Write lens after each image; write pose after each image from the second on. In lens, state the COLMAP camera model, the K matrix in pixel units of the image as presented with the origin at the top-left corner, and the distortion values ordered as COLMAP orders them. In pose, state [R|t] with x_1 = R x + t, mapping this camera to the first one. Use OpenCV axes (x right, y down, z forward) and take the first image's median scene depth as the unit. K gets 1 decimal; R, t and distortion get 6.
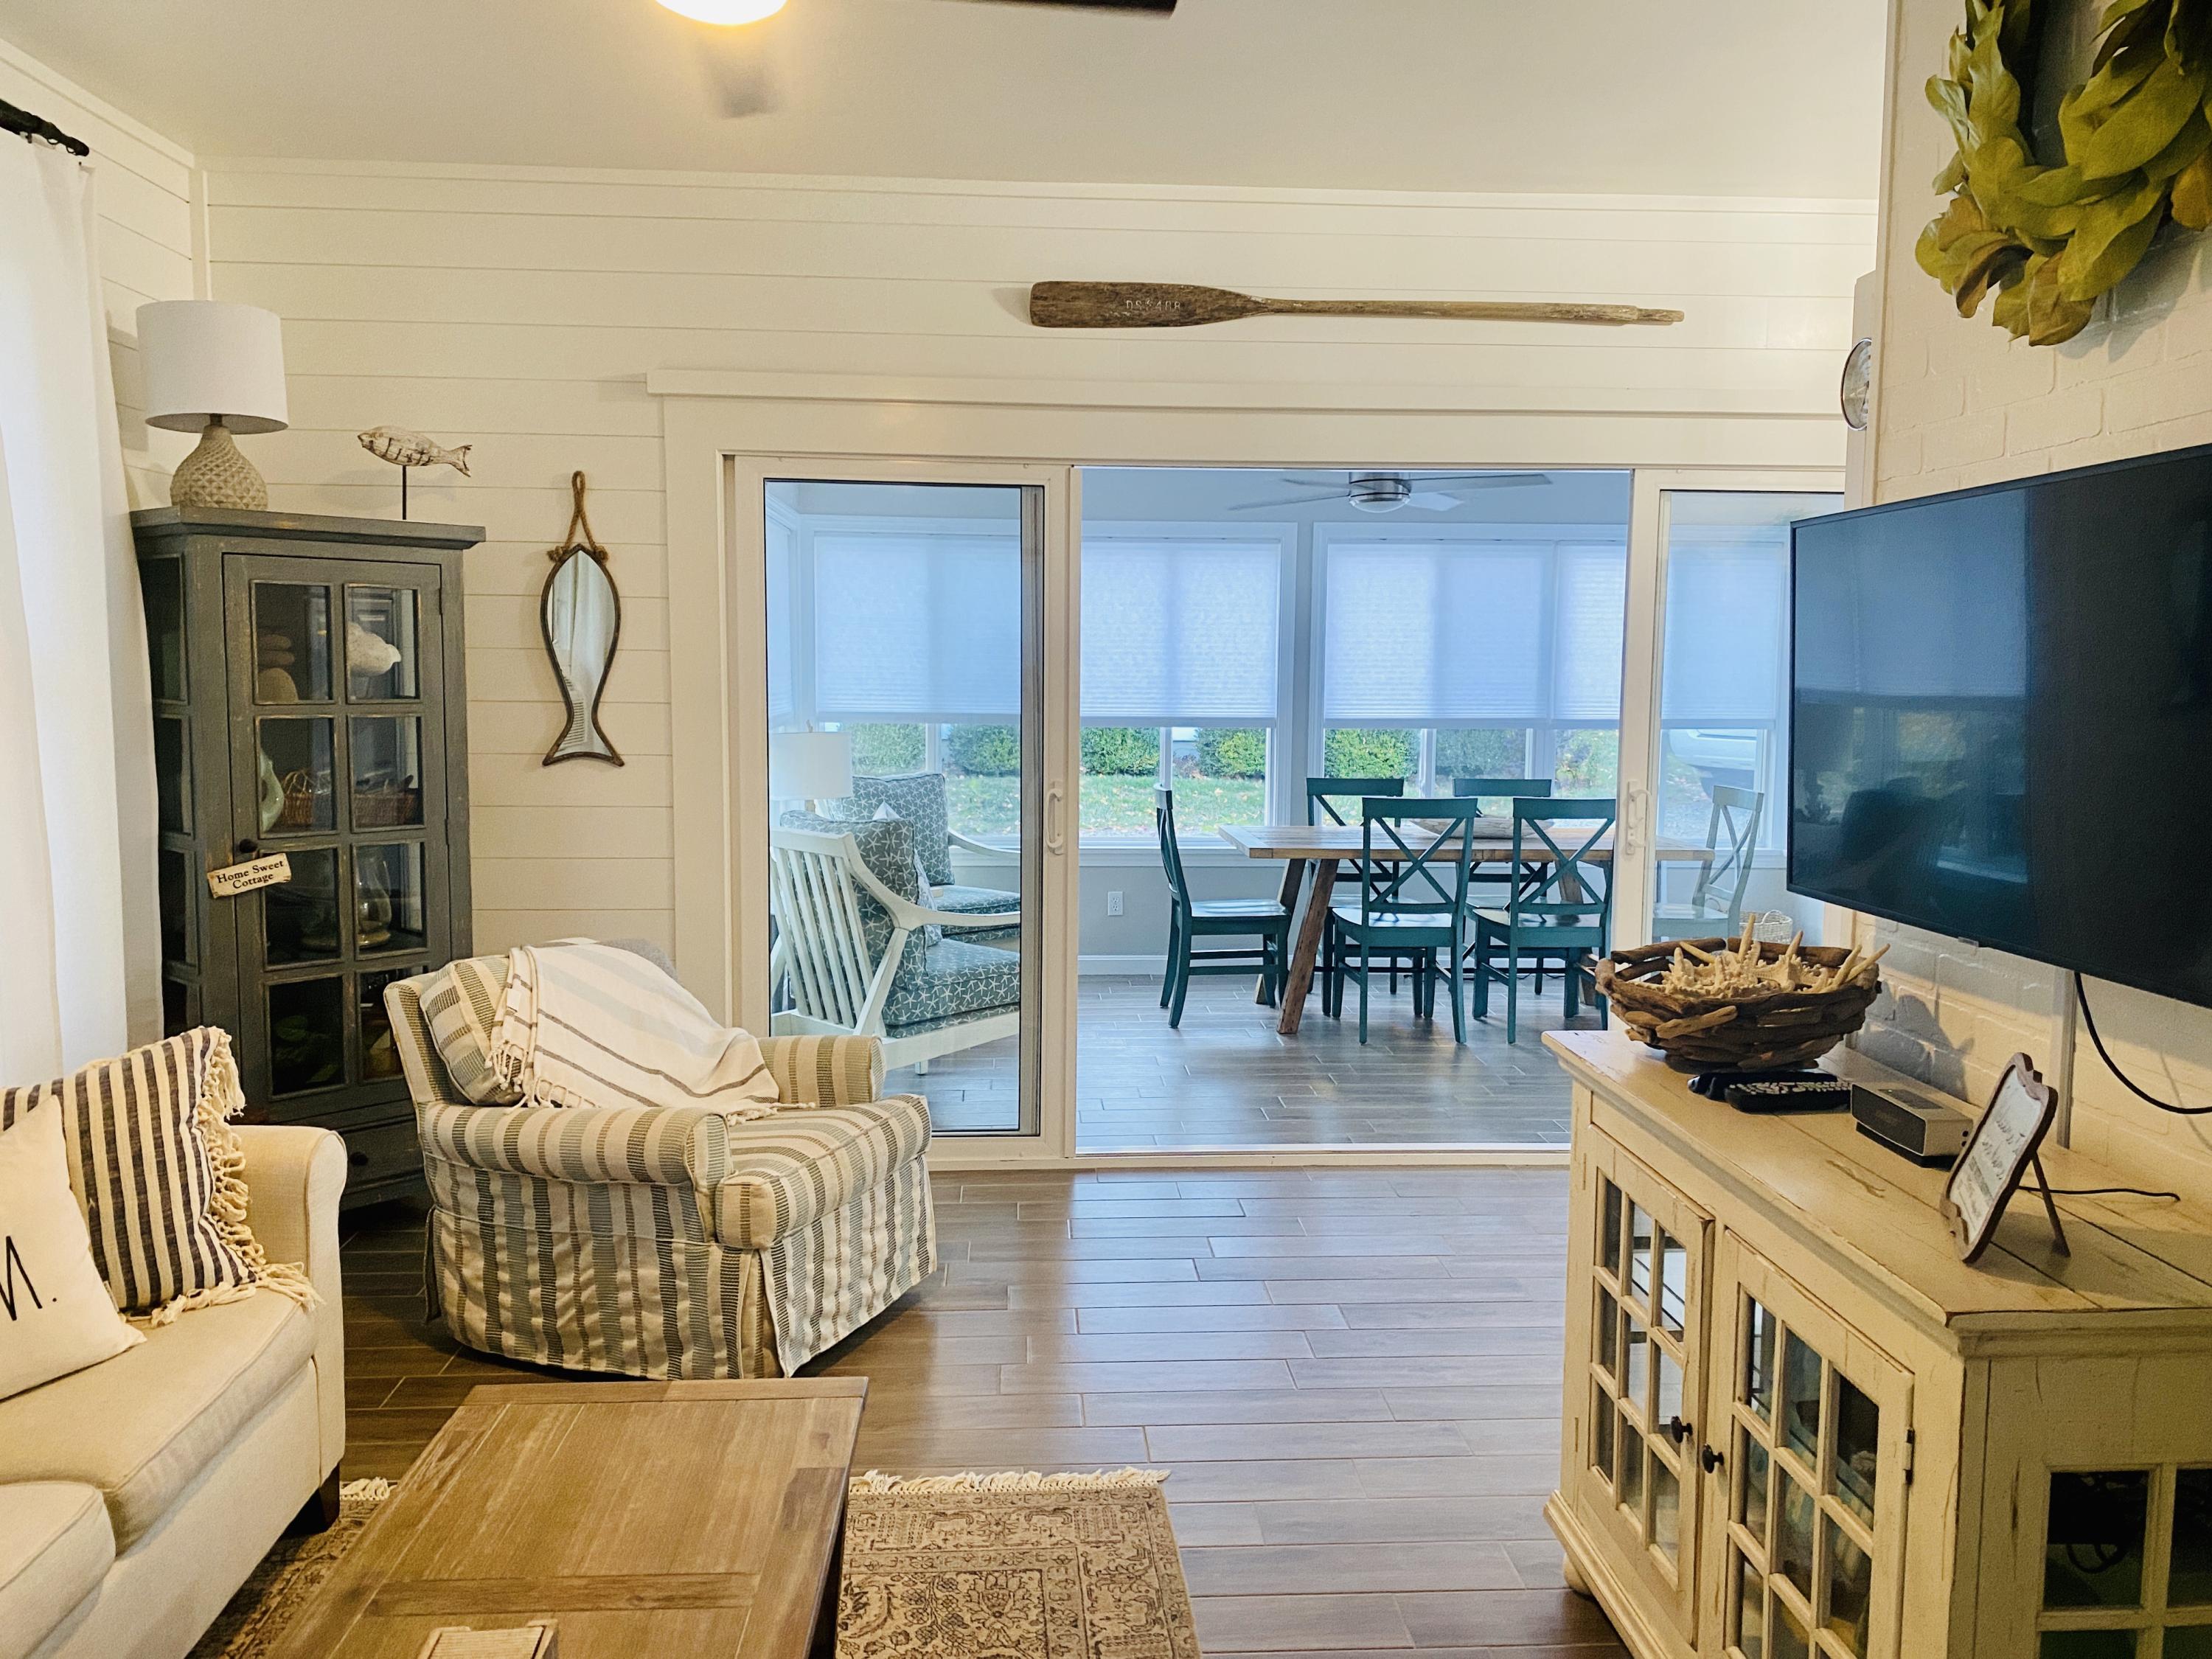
lens RADIAL K [[1675.8, 0, 1107.0], [0, 1675.8, 829.3], [0, 0, 1]] dist [0.010222, -0.002698]
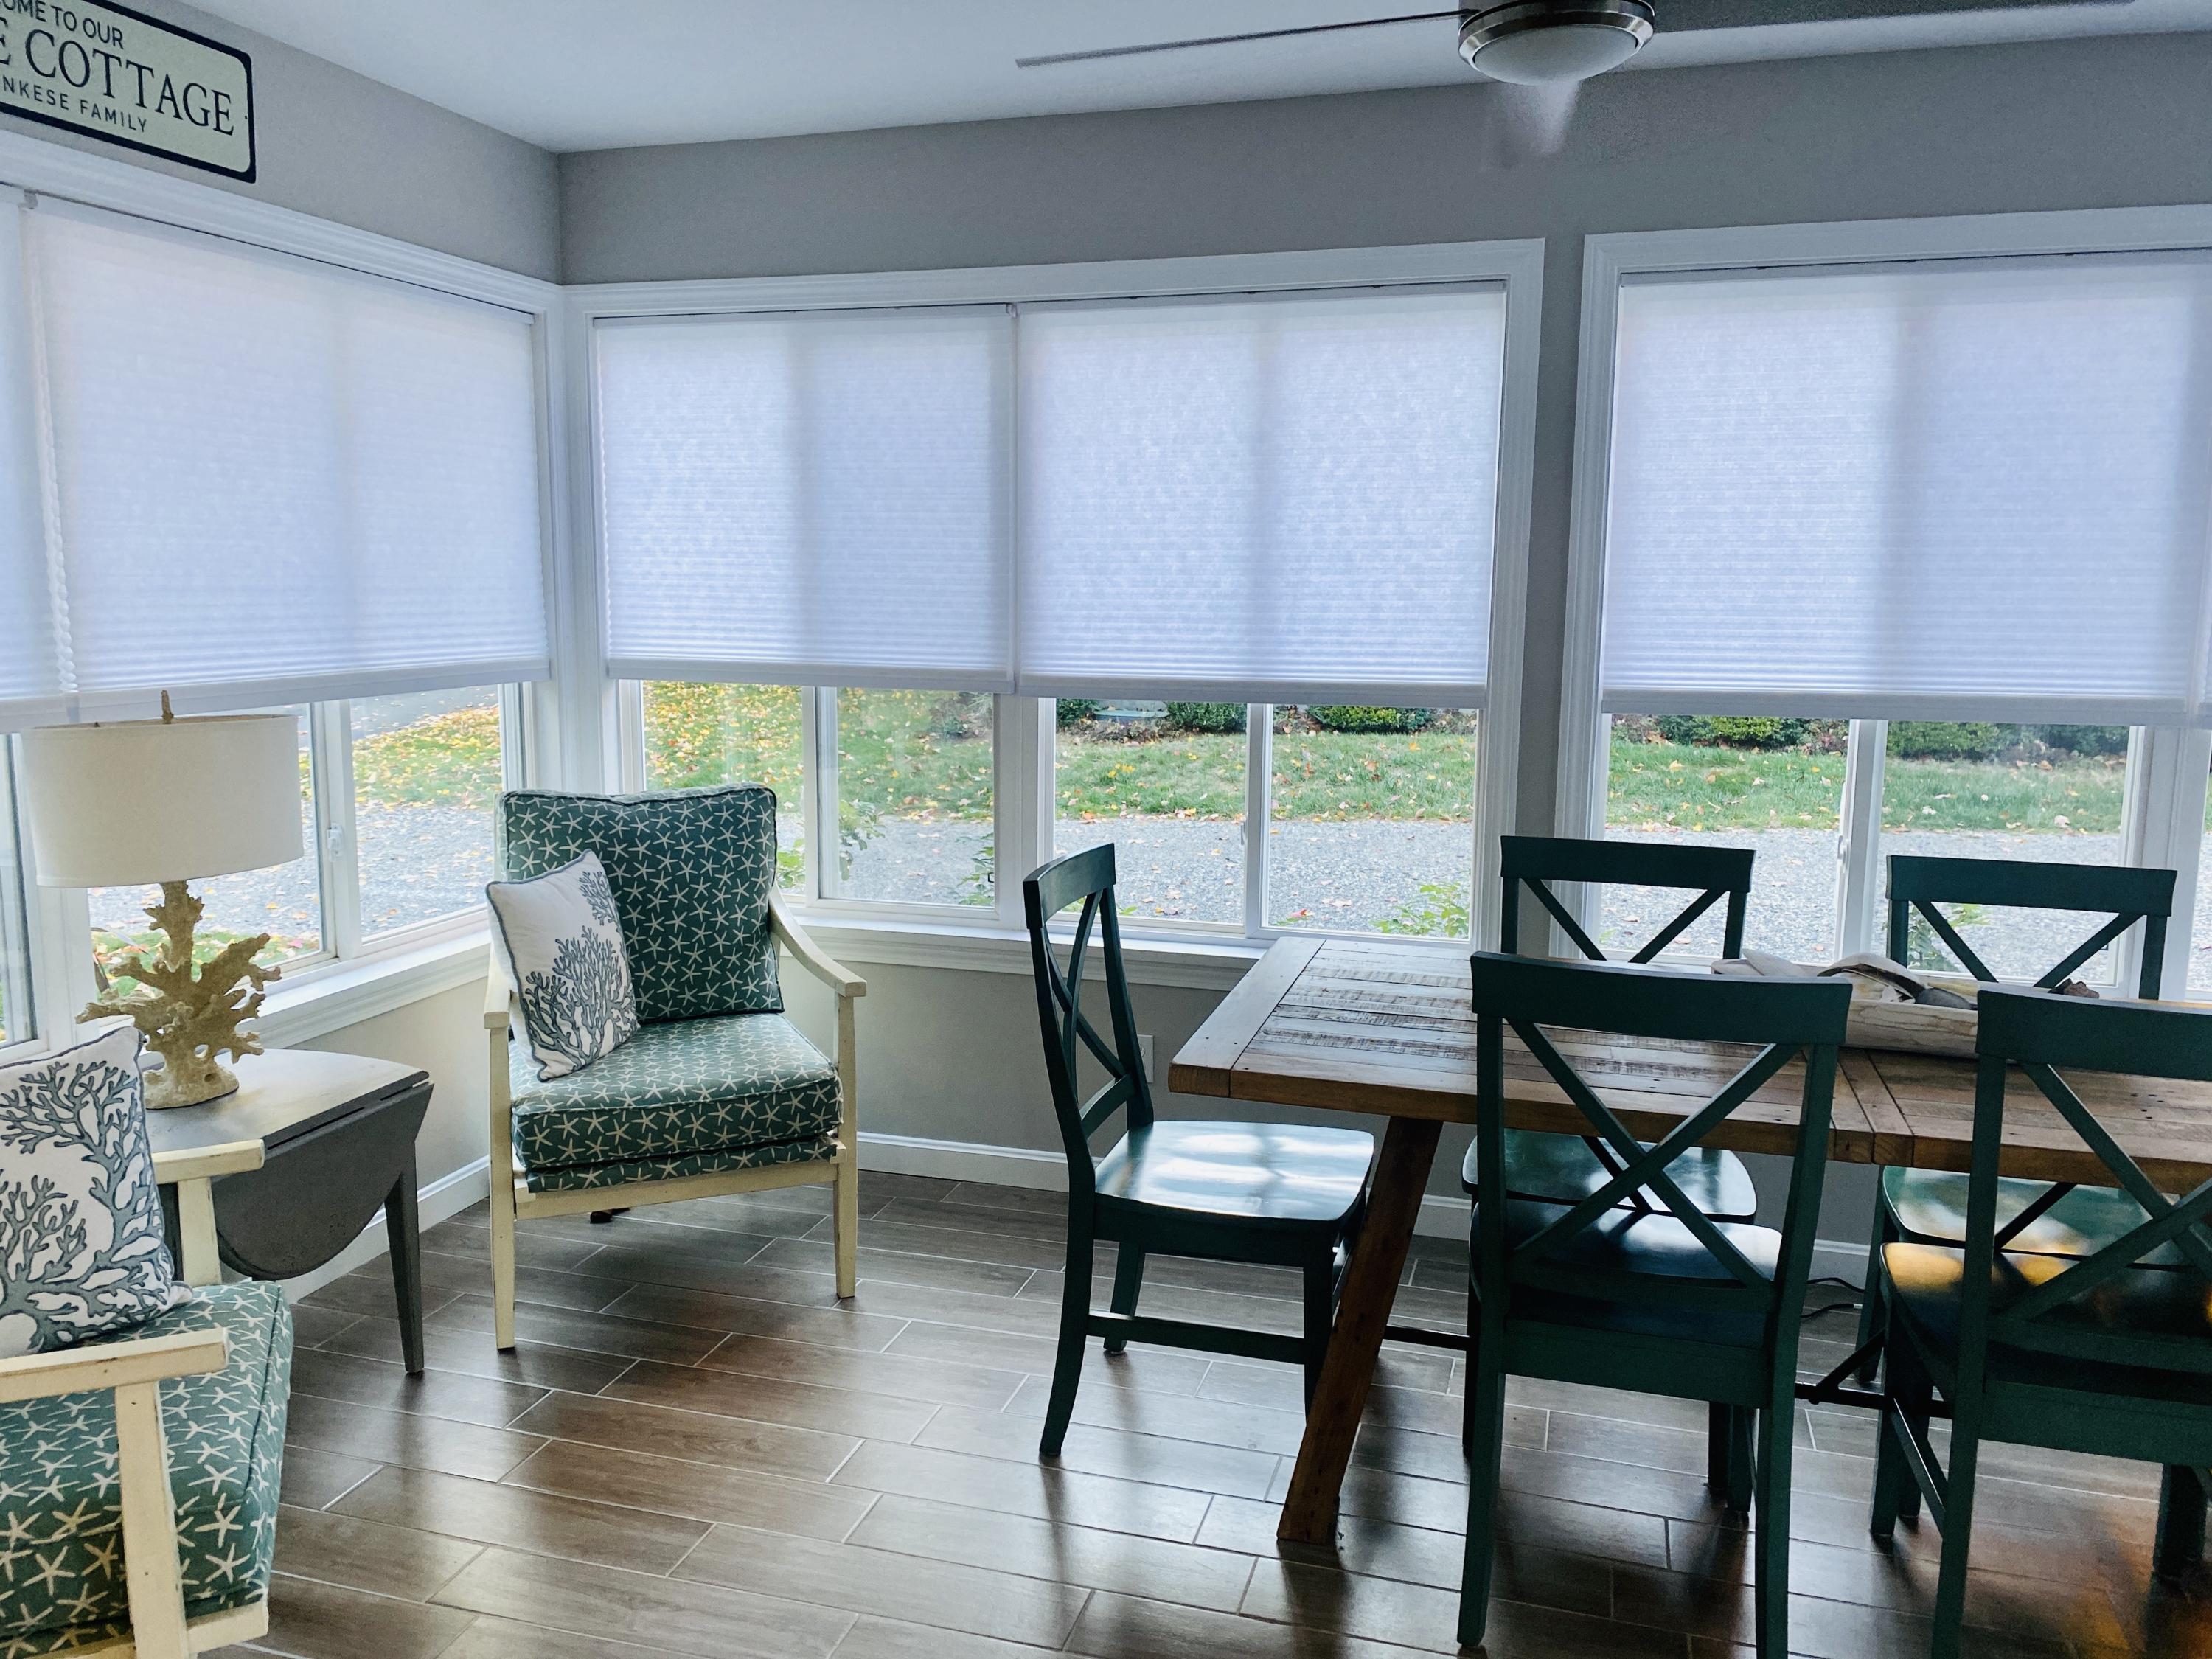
lens RADIAL K [[1675.8, 0, 1101.4], [0, 1675.8, 823.0], [0, 0, 1]] dist [0.010222, -0.002698]
pose [[0.934239, 0.047739, -0.353438, 0.166088], [-0.031331, 0.998155, 0.052004, -0.050488], [0.355269, -0.037510, 0.934011, 0.544438]]
